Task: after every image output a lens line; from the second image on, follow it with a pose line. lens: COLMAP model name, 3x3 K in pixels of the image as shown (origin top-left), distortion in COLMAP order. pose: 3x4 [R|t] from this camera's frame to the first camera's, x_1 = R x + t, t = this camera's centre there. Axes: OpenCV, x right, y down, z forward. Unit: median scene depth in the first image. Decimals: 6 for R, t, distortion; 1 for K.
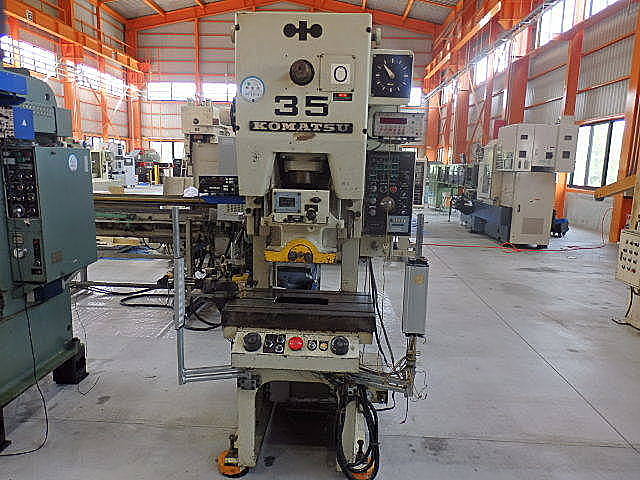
lens RADIAL K [[471.5, 0, 321.0], [0, 471.5, 240.7], [0, 0, 1]] dist [-0.000040, 0.001010]
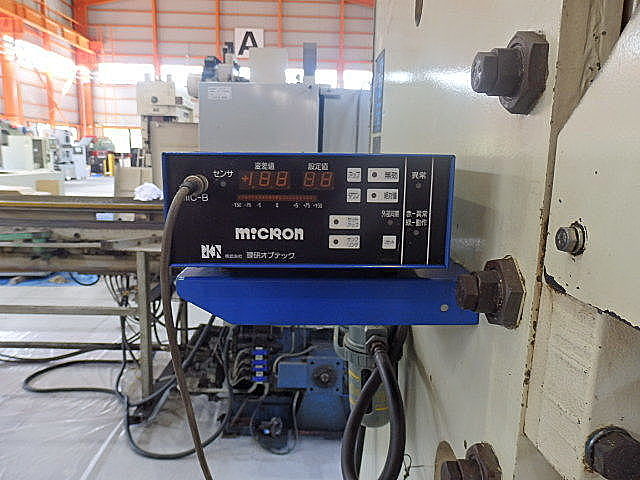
lens RADIAL K [[481.2, 0, 316.5], [0, 481.2, 238.2], [0, 0, 1]] dist [0.011817, -0.001864]
pose [[0.998098, -0.011065, 0.060650, -0.058707], [0.010356, 0.999874, 0.011992, -0.029815], [-0.060775, -0.011341, 0.998087, 0.224206]]
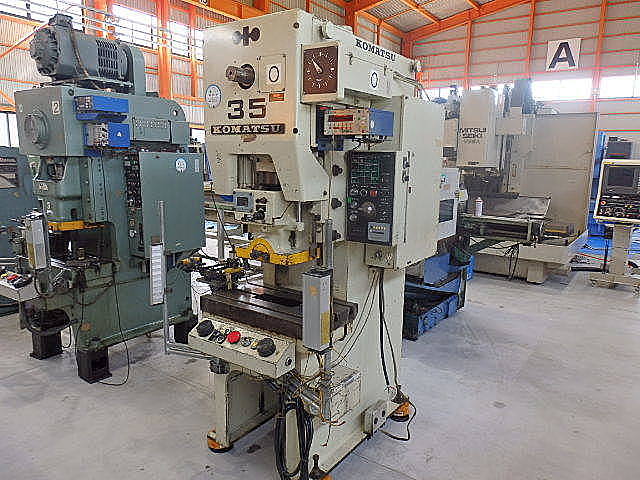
lens RADIAL K [[471.5, 0, 320.9], [0, 471.5, 239.7], [0, 0, 1]] dist [-0.000040, 0.001010]
pose [[0.846927, 0.082094, -0.525333, 0.151323], [-0.087737, 0.996042, 0.014204, -0.006635], [0.524420, 0.034062, 0.850778, 0.049192]]
